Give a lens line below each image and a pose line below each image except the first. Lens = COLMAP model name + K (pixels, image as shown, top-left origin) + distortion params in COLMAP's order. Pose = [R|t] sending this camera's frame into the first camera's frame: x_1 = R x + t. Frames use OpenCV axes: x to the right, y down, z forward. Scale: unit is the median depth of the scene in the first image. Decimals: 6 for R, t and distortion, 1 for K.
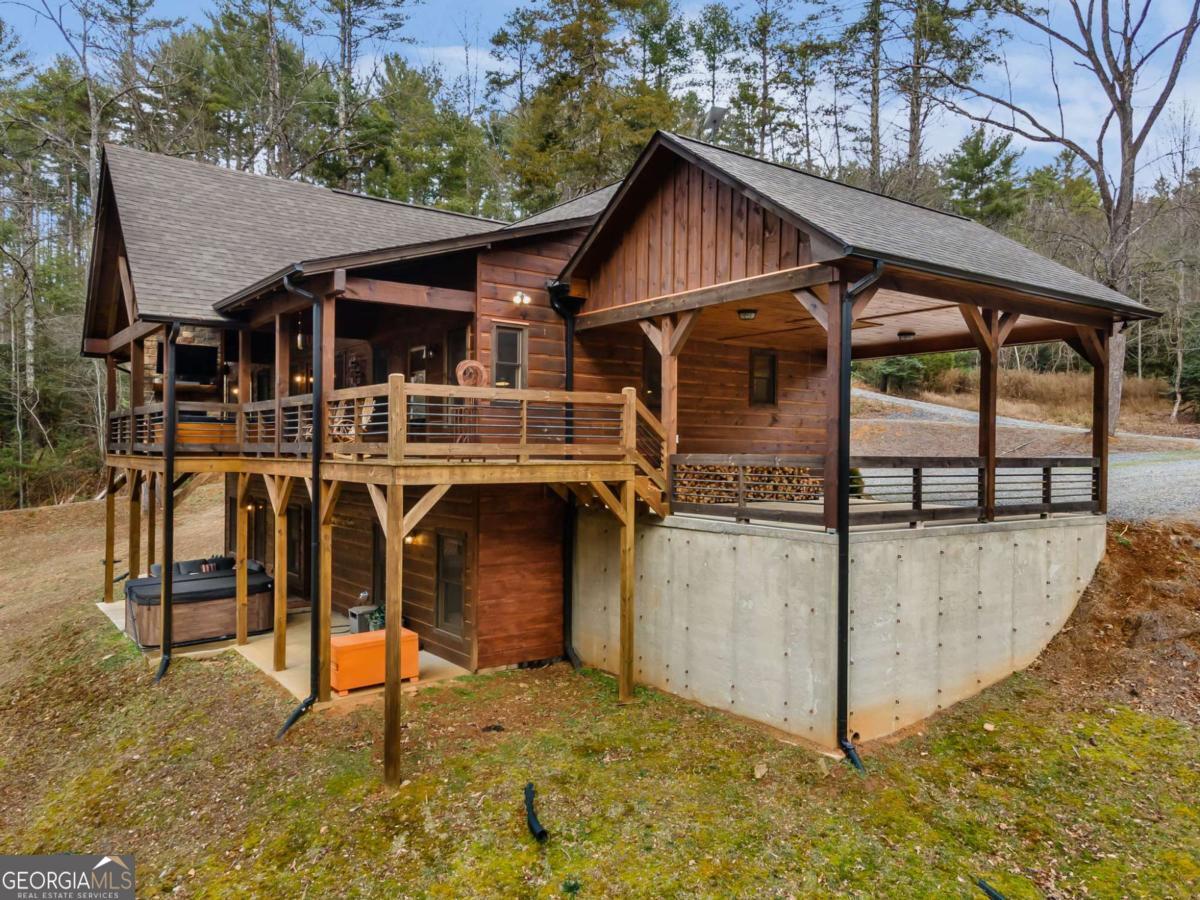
lens RADIAL K [[875.3, 0, 601.3], [0, 875.3, 451.3], [0, 0, 1]] dist [0.049452, 0.008169]
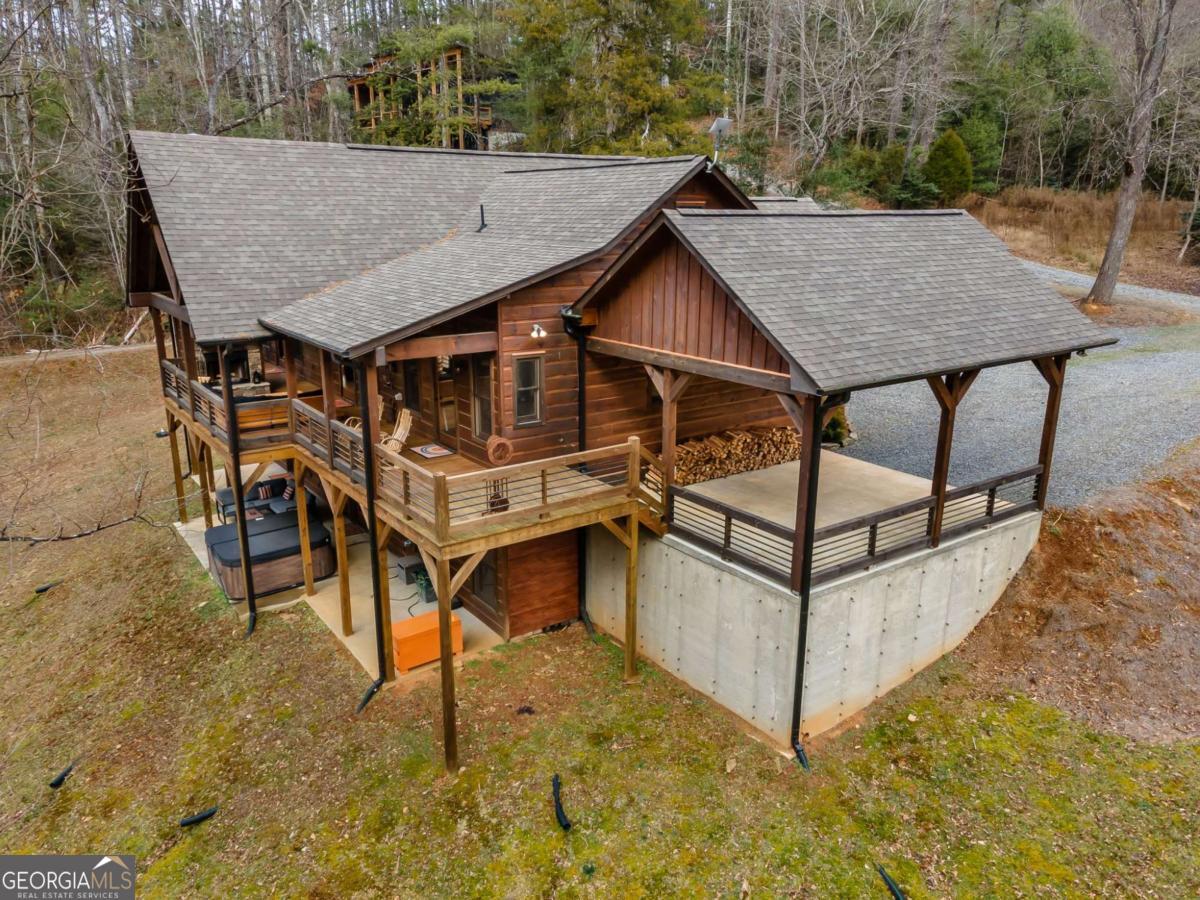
lens RADIAL K [[875.3, 0, 601.8], [0, 875.3, 445.5], [0, 0, 1]] dist [0.049452, 0.008169]
pose [[0.999943, -0.000259, -0.010637, 0.001461], [0.003145, 0.962242, 0.272178, -0.392607], [0.010164, -0.272196, 0.962188, -0.120996]]
